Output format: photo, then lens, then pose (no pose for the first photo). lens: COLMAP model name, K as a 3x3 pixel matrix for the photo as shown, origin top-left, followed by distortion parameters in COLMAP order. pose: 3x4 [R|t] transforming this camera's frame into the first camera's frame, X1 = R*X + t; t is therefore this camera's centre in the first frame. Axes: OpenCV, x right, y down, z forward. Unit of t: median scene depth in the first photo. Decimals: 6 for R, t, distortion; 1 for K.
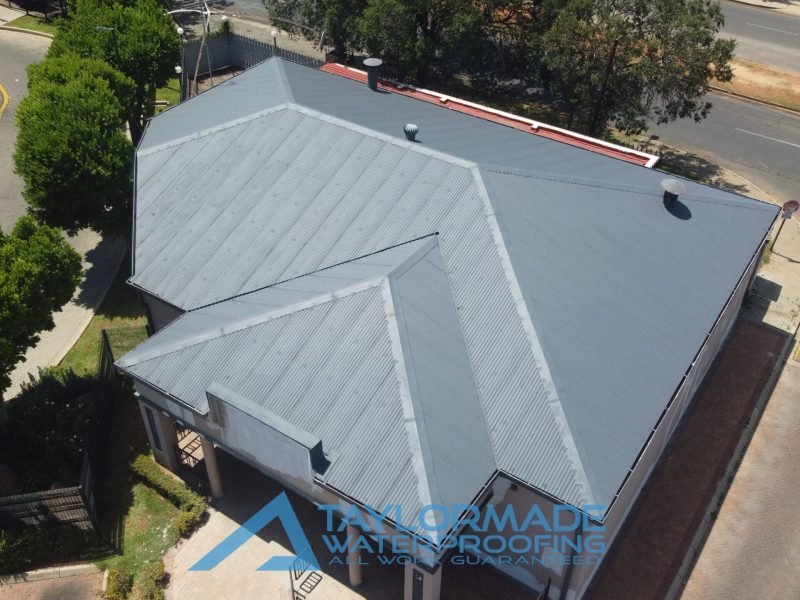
lens RADIAL K [[820.8, 0, 400.0], [0, 820.8, 300.0], [0, 0, 1]] dist [-0.010426, 0.008571]
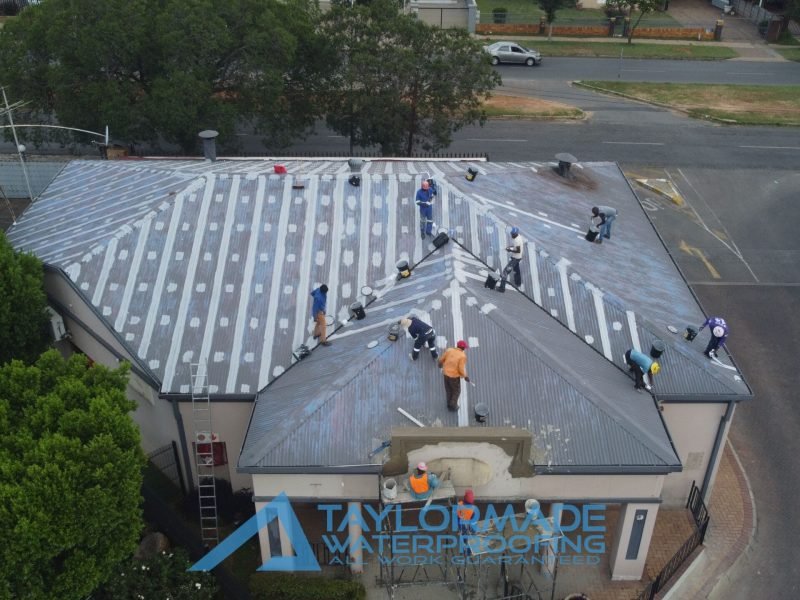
lens RADIAL K [[820.8, 0, 400.0], [0, 820.8, 300.0], [0, 0, 1]] dist [-0.010426, 0.008571]
pose [[0.827822, -0.299852, 0.474130, -0.463545], [0.353149, 0.935230, -0.025127, -0.003819], [-0.435886, 0.188239, 0.880096, 0.111894]]
